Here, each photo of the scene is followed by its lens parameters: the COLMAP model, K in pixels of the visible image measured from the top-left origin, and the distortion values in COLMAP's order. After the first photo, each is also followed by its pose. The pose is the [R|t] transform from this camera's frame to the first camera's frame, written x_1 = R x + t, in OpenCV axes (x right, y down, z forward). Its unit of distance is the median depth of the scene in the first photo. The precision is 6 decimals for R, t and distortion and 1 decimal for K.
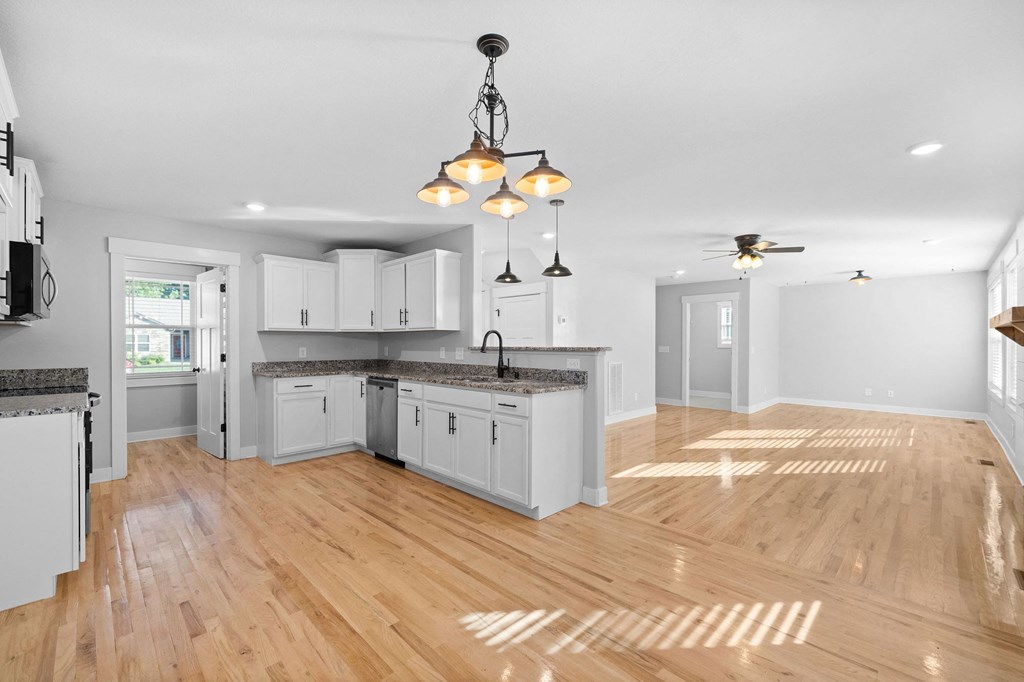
lens RADIAL K [[438.8, 0, 508.7], [0, 438.8, 343.8], [0, 0, 1]] dist [-0.002237, 0.002743]
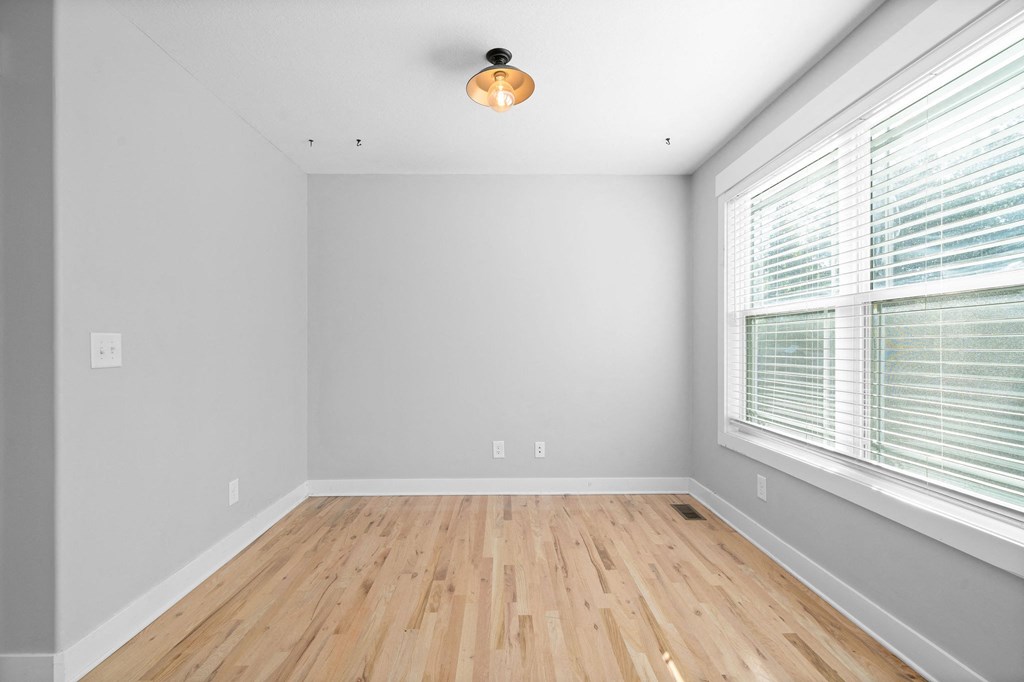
lens RADIAL K [[438.8, 0, 509.7], [0, 438.8, 348.3], [0, 0, 1]] dist [-0.002237, 0.002743]
pose [[0.692902, -0.003296, 0.721024, 0.983658], [0.008306, 0.999960, -0.003411, 0.030502], [-0.720983, 0.008352, 0.692902, 1.311403]]
